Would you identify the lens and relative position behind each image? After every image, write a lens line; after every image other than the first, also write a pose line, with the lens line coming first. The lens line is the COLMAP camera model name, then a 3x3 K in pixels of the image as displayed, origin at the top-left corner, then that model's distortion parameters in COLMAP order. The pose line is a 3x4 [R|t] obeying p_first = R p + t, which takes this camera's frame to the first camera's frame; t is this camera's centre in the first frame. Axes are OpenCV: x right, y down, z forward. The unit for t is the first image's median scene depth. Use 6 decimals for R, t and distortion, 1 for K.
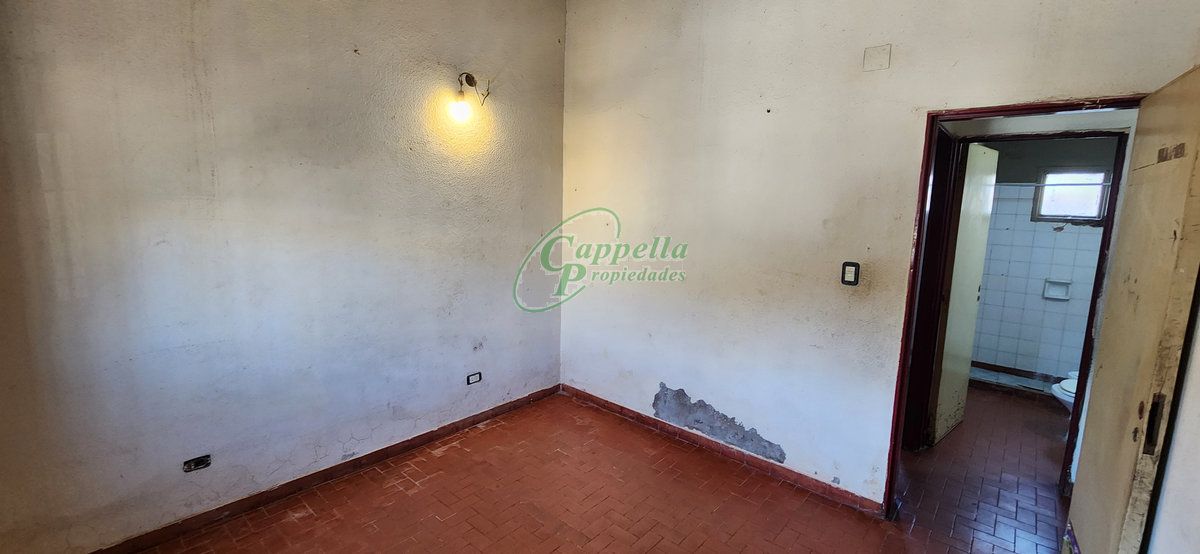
lens RADIAL K [[481.4, 0, 597.2], [0, 481.4, 265.9], [0, 0, 1]] dist [-0.001001, -0.000236]
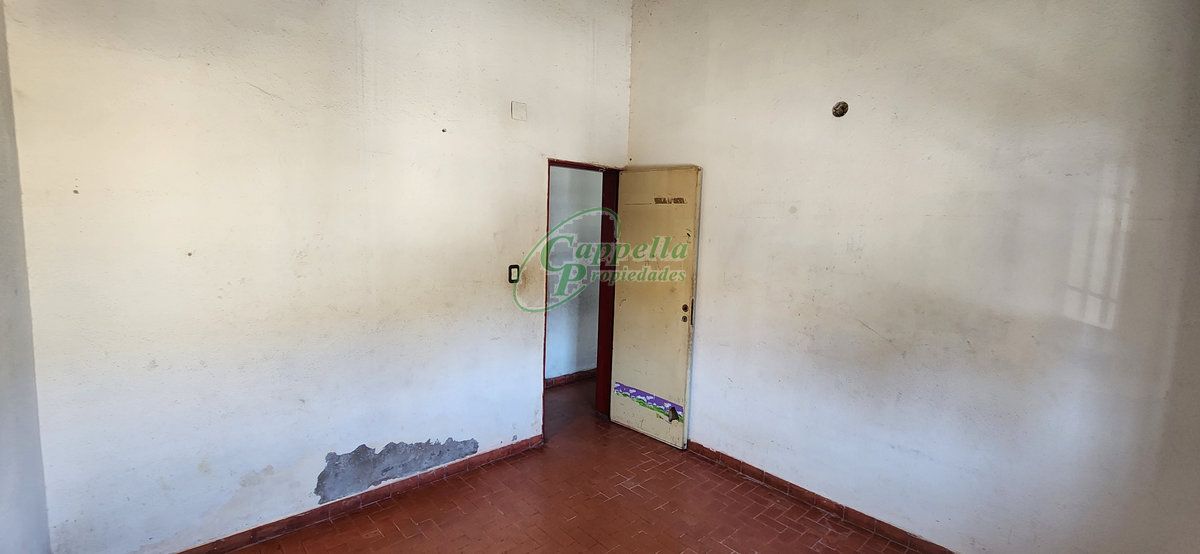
lens RADIAL K [[471.0, 0, 590.1], [0, 471.0, 270.3], [0, 0, 1]] dist [0.001342, -0.005620]
pose [[0.138889, -0.113222, 0.983814, -0.574010], [0.113886, 0.988678, 0.097704, -0.078567], [-0.983738, 0.098472, 0.150211, 0.513994]]
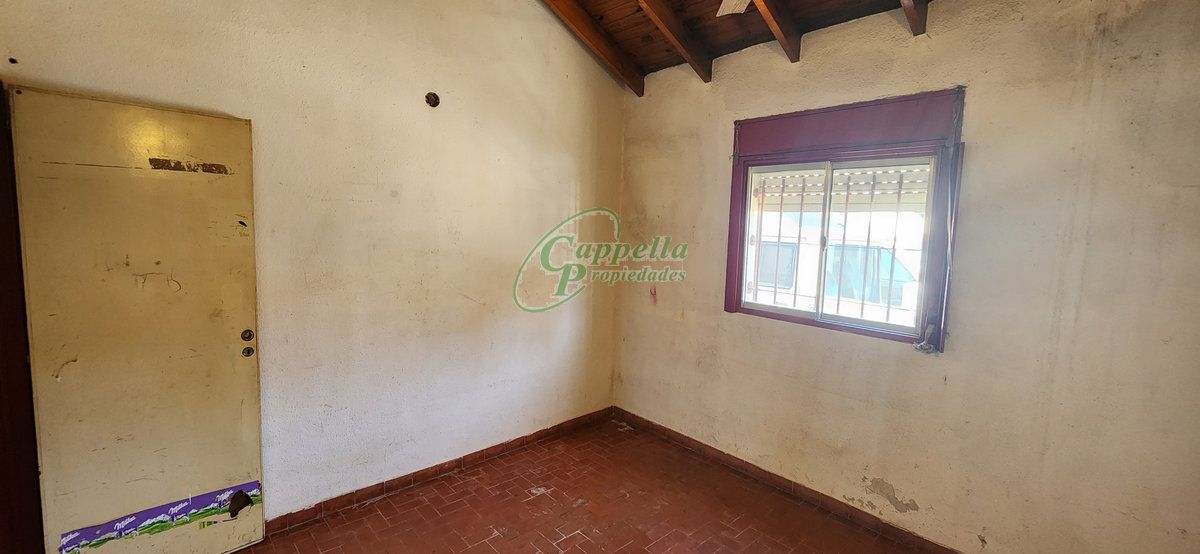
lens RADIAL K [[481.4, 0, 597.2], [0, 481.4, 265.9], [0, 0, 1]] dist [-0.001001, -0.000236]
pose [[-0.987223, -0.067327, 0.144422, -0.084671], [-0.030755, 0.969817, 0.241886, -0.159480], [-0.156349, 0.234354, -0.959496, 1.087157]]
